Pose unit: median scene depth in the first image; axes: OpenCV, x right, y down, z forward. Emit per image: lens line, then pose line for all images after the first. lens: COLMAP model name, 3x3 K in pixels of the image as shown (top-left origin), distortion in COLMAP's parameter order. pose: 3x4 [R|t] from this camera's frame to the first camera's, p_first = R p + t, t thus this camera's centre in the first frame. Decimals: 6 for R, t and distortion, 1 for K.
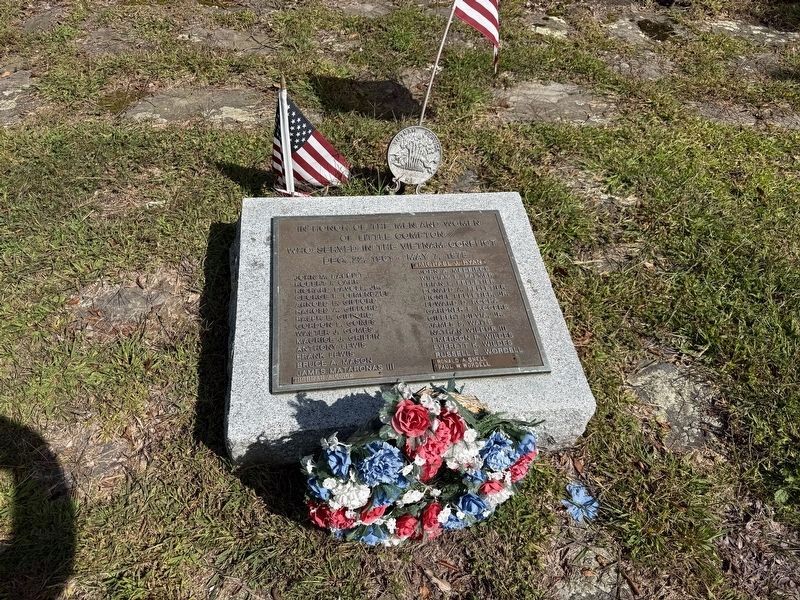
lens RADIAL K [[569.6, 0, 400.0], [0, 569.6, 300.0], [0, 0, 1]] dist [0.048960, -0.072893]
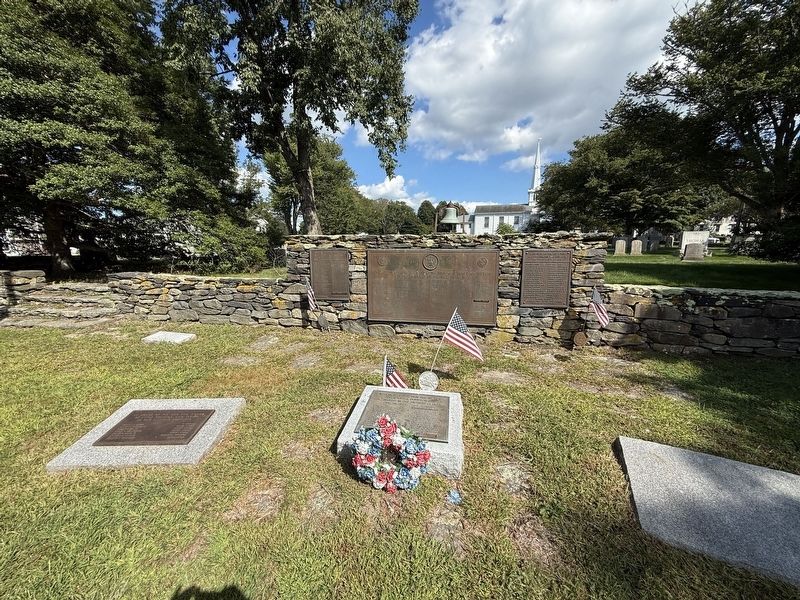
lens RADIAL K [[315.5, 0, 400.0], [0, 315.5, 300.0], [0, 0, 1]] dist [-0.000588, -0.000044]
pose [[0.951907, -0.013668, -0.306083, 0.373765], [-0.178975, 0.786038, -0.591703, 0.382539], [0.248680, 0.618028, 0.745788, -0.462379]]
